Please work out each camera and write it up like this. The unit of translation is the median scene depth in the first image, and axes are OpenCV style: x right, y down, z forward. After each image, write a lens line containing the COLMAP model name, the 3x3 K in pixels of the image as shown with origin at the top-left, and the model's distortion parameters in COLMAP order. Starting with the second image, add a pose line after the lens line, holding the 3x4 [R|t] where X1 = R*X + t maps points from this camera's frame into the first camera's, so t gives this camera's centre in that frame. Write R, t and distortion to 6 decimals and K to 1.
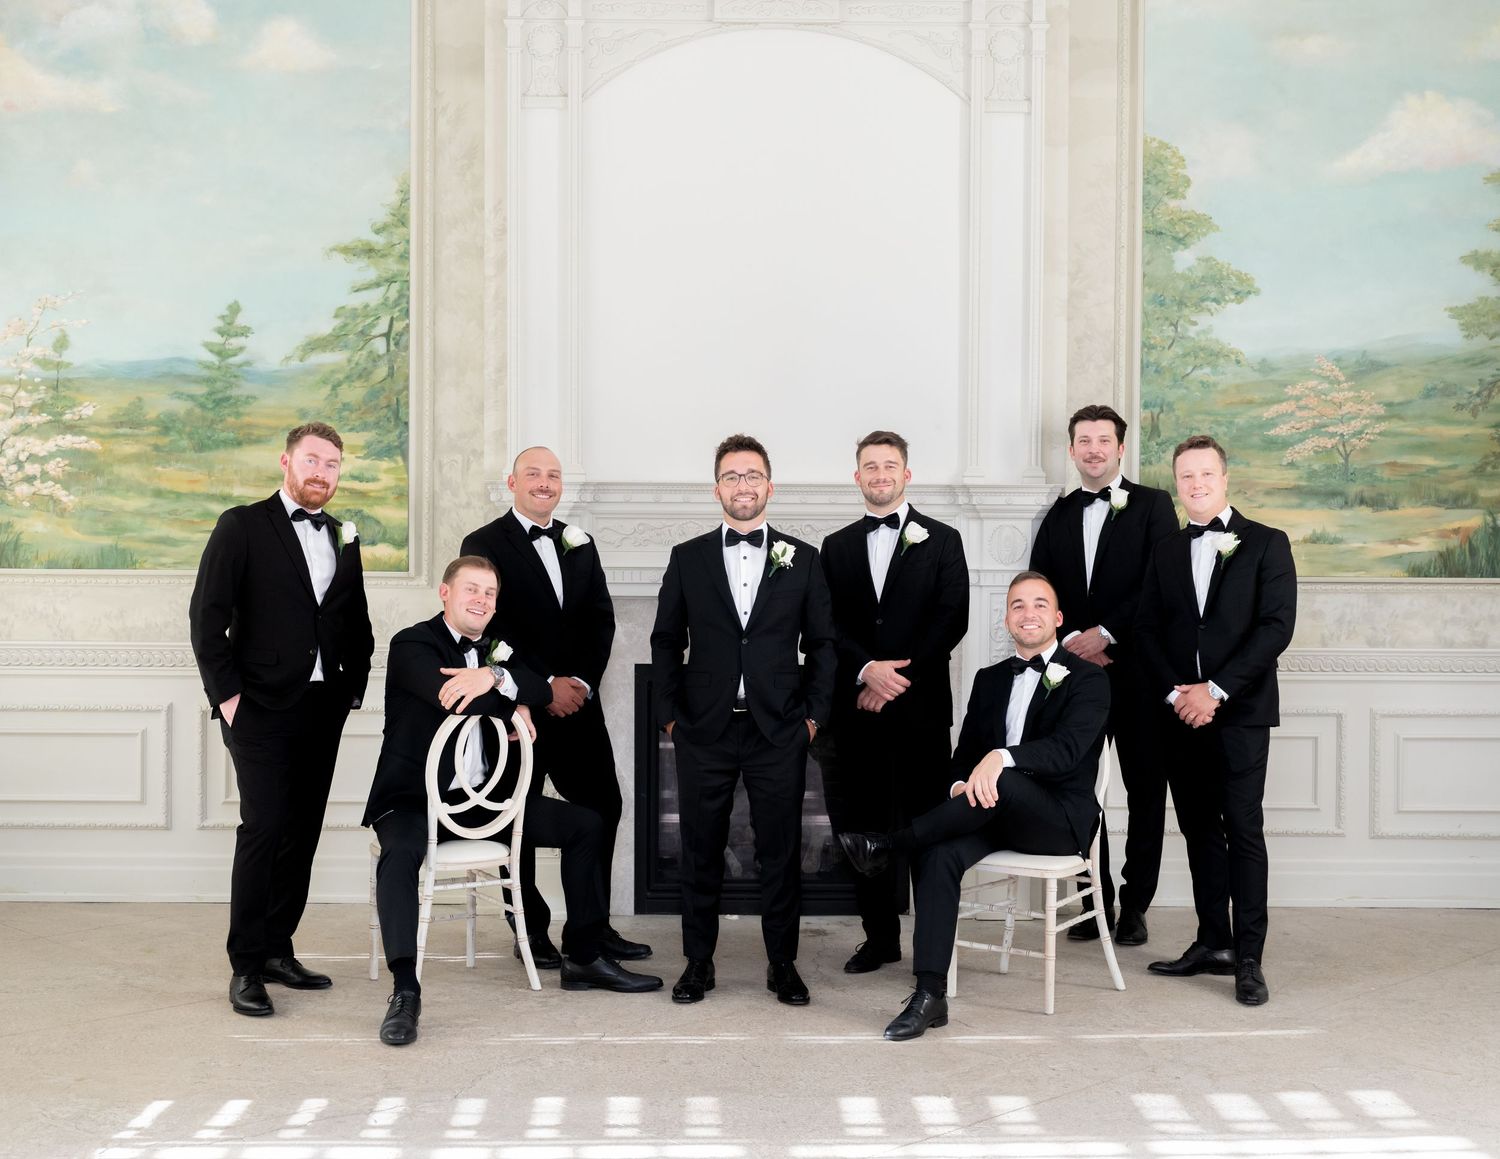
lens RADIAL K [[2133.7, 0, 684.1], [0, 2133.7, 557.4], [0, 0, 1]] dist [0.007859, -0.012975]
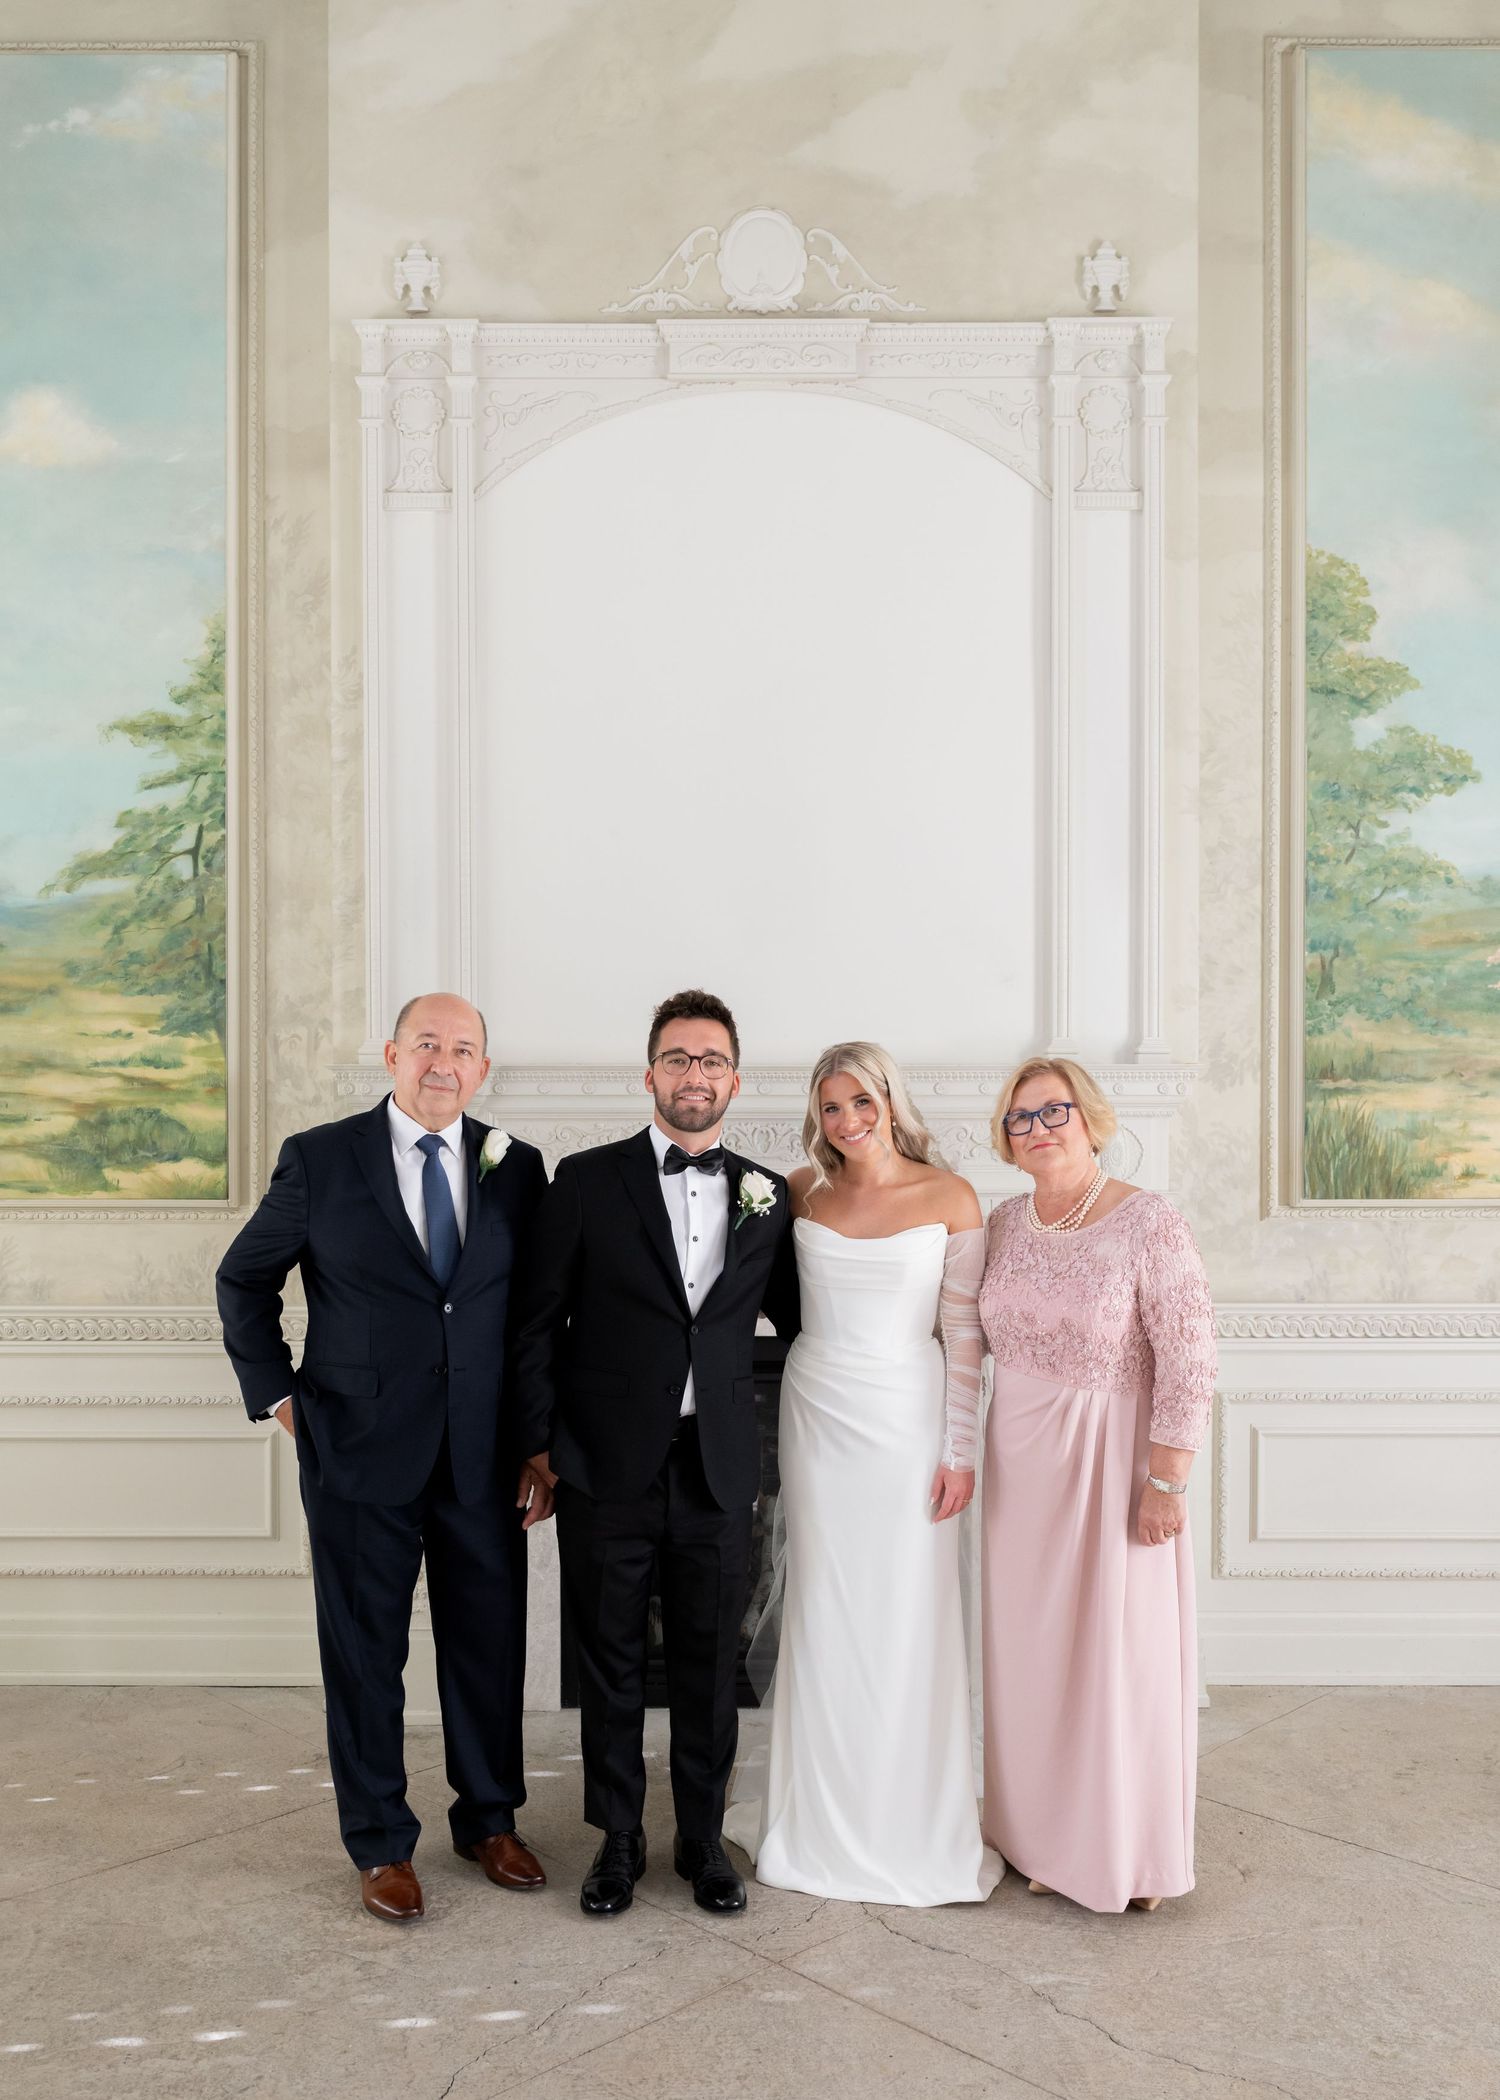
lens RADIAL K [[1844.8, 0, 689.7], [0, 1844.8, 1113.8], [0, 0, 1]] dist [-0.006170, 0.004846]
pose [[0.999965, -0.007336, -0.003936, 0.020802], [0.007319, 0.999964, -0.004354, -0.017102], [0.003968, 0.004325, 0.999983, 0.415623]]
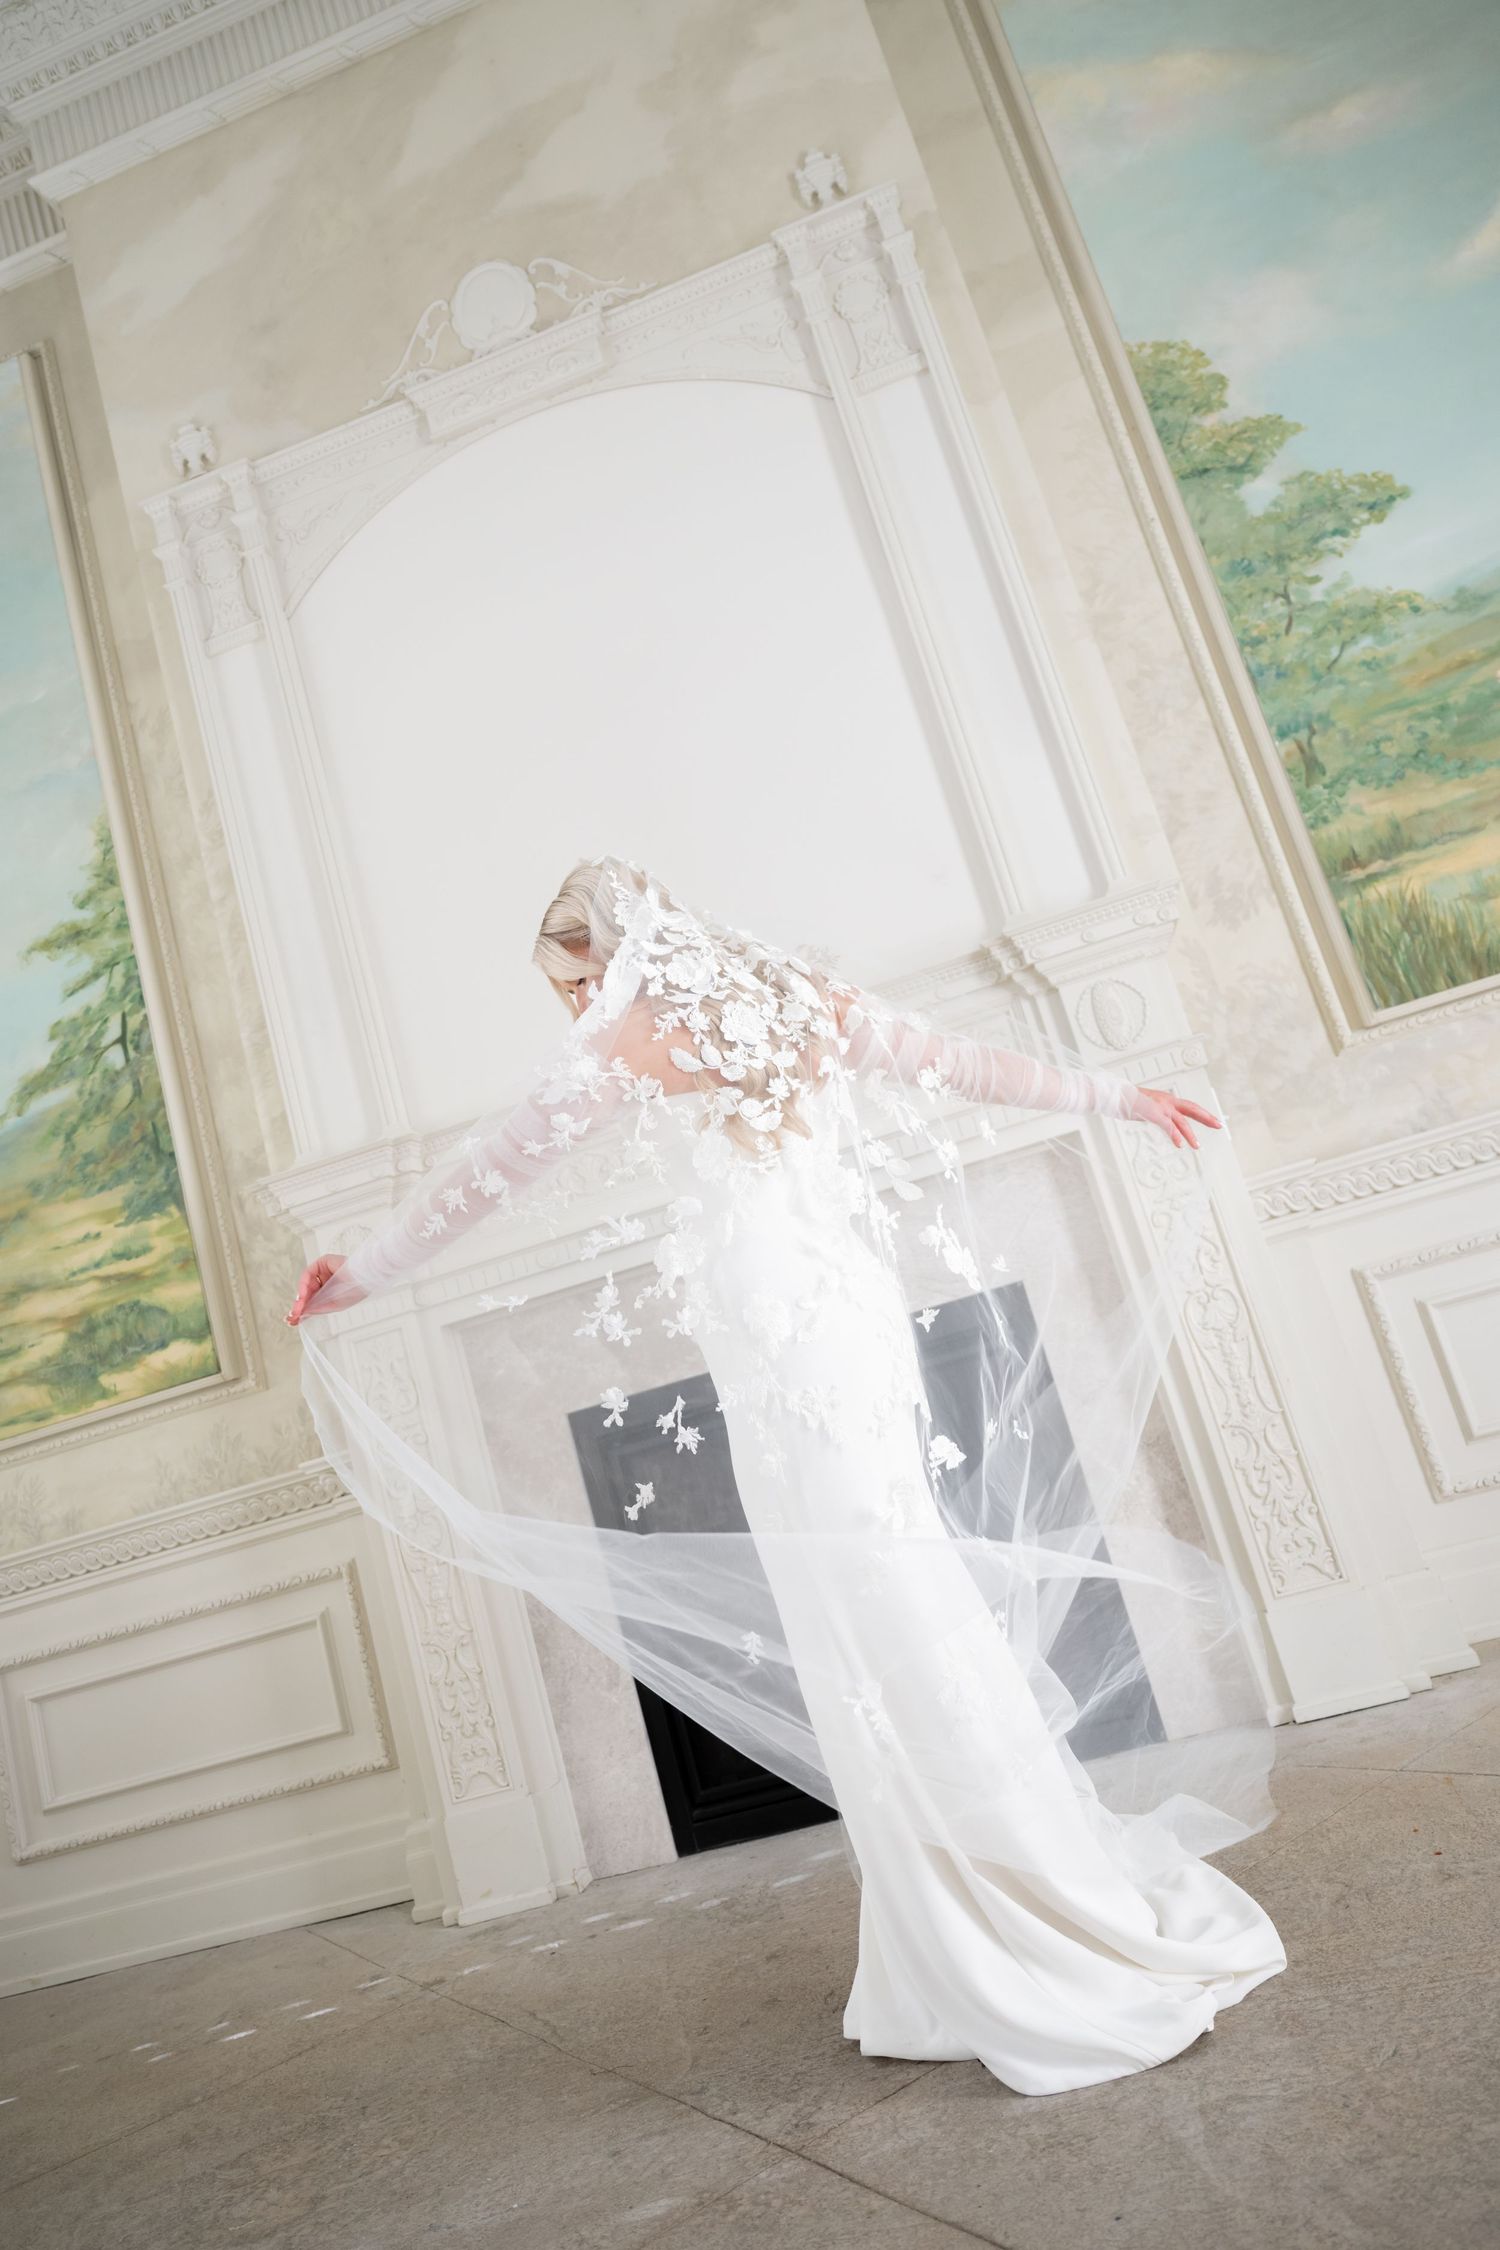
lens RADIAL K [[1489.6, 0, 719.1], [0, 1489.6, 1136.2], [0, 0, 1]] dist [0.002179, -0.000906]
pose [[0.938218, -0.305206, -0.163083, 0.106180], [0.267941, 0.938960, -0.215780, 0.077183], [0.218986, 0.158752, 0.962727, 0.596440]]
